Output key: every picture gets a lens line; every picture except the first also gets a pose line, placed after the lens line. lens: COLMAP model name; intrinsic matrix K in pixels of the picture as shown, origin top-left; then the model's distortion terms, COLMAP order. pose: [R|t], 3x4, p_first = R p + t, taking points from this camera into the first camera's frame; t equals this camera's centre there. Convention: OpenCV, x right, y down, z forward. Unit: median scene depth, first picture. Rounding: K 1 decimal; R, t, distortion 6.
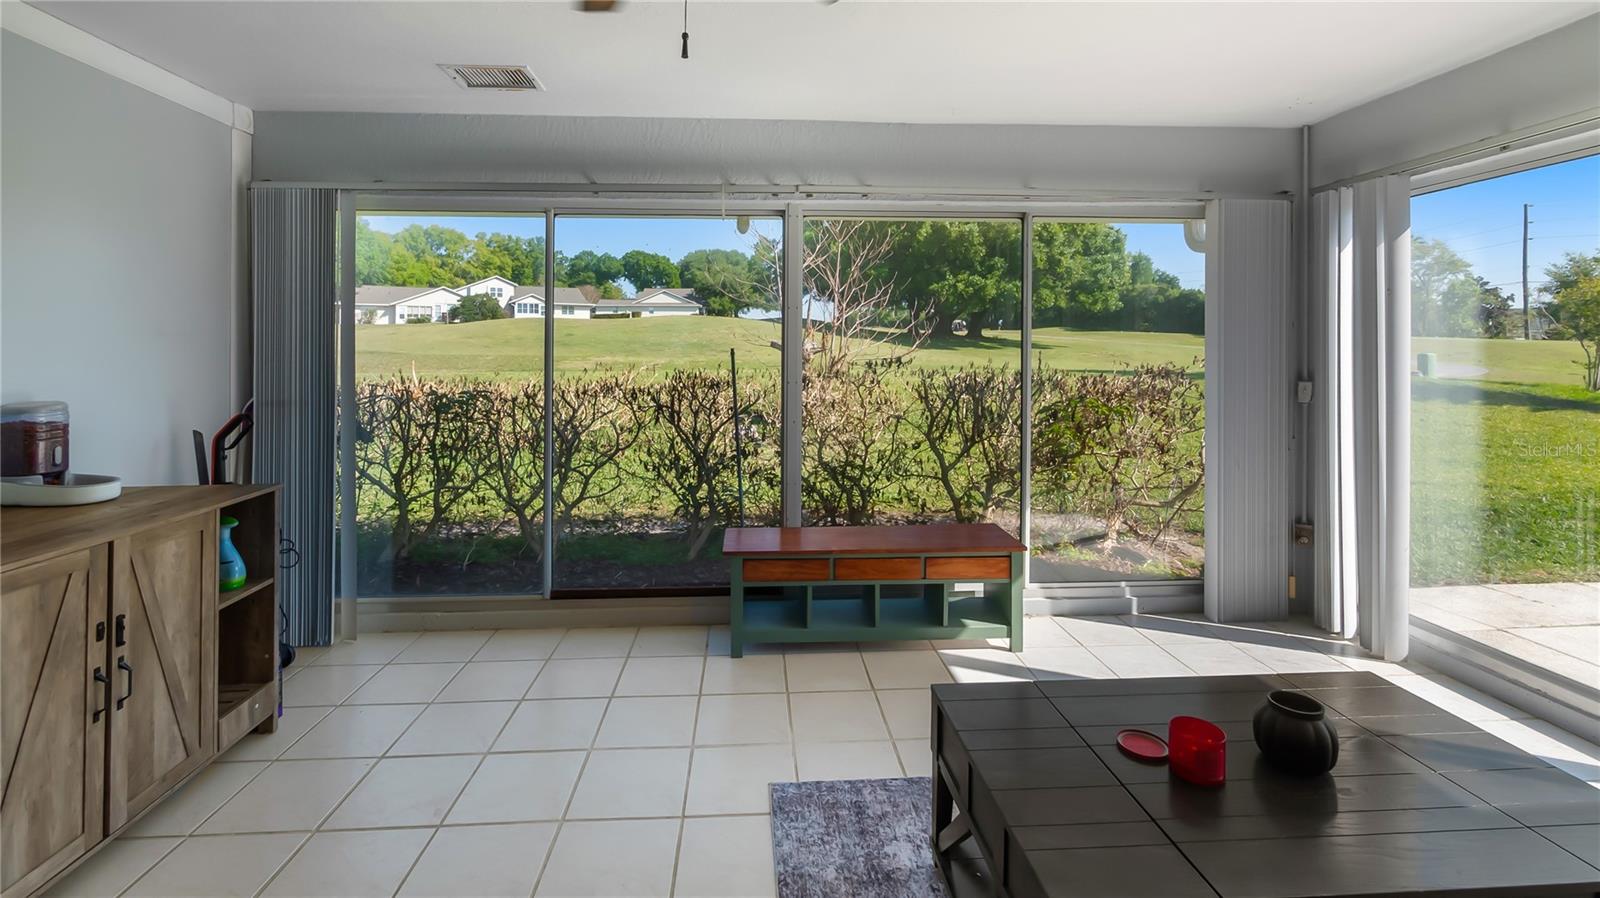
lens RADIAL K [[654.3, 0, 795.6], [0, 654.3, 355.7], [0, 0, 1]] dist [-0.008436, -0.000085]
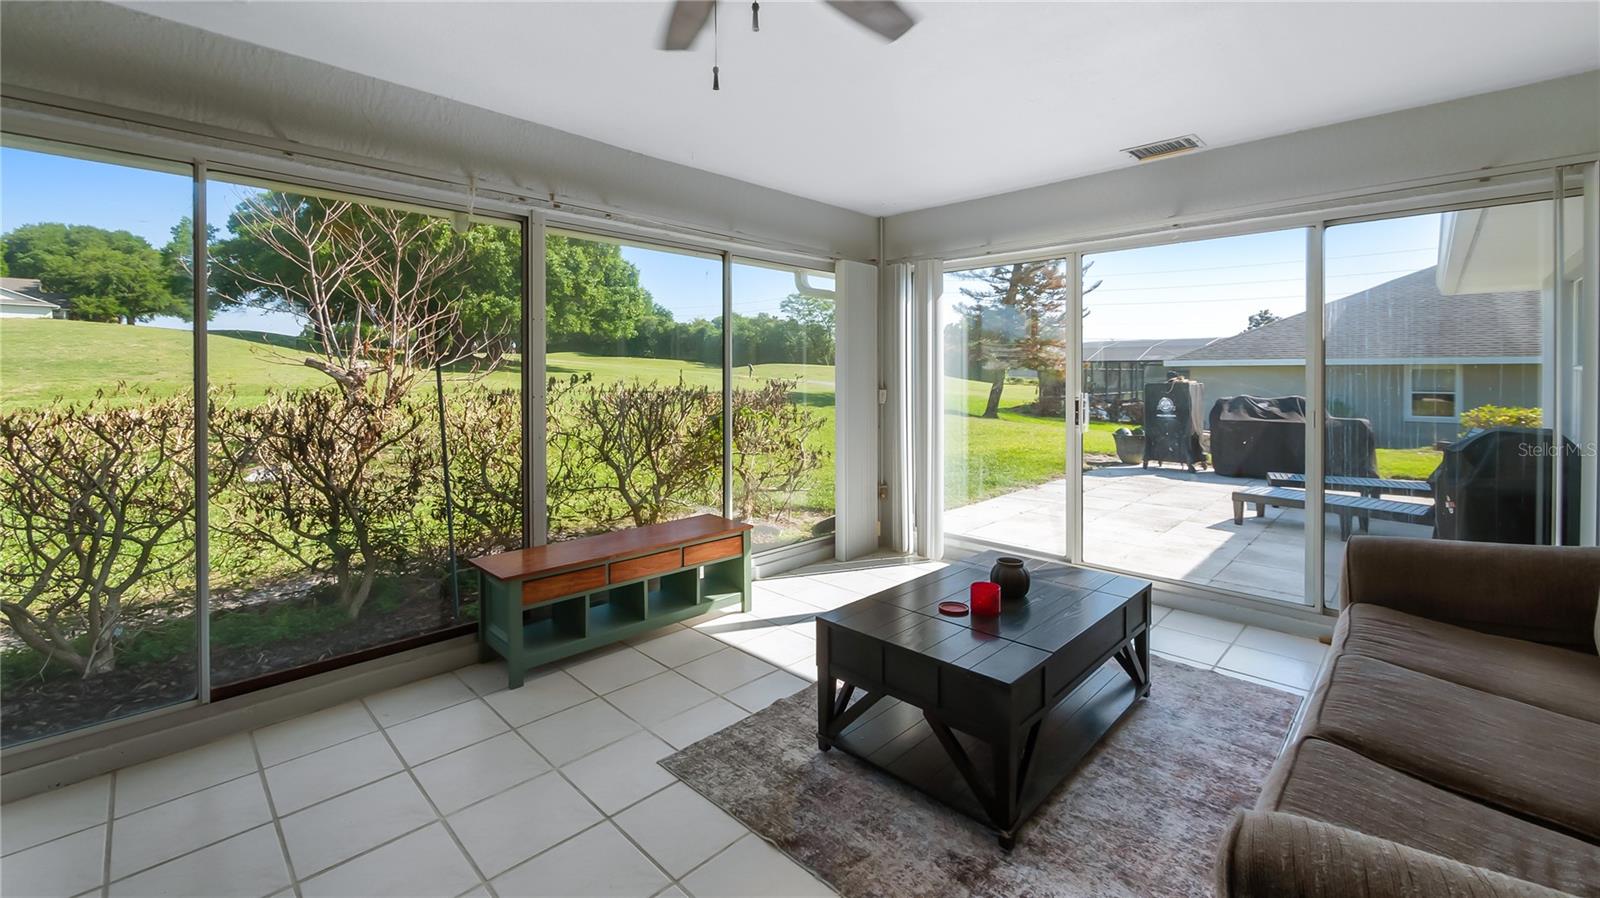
lens RADIAL K [[642.6, 0, 798.0], [0, 642.6, 384.3], [0, 0, 1]] dist [-0.000432, 0.000177]
pose [[0.747091, -0.007756, 0.664677, -0.282145], [0.003481, 0.999964, 0.007756, 0.013408], [-0.664713, -0.003481, 0.747091, 0.028534]]
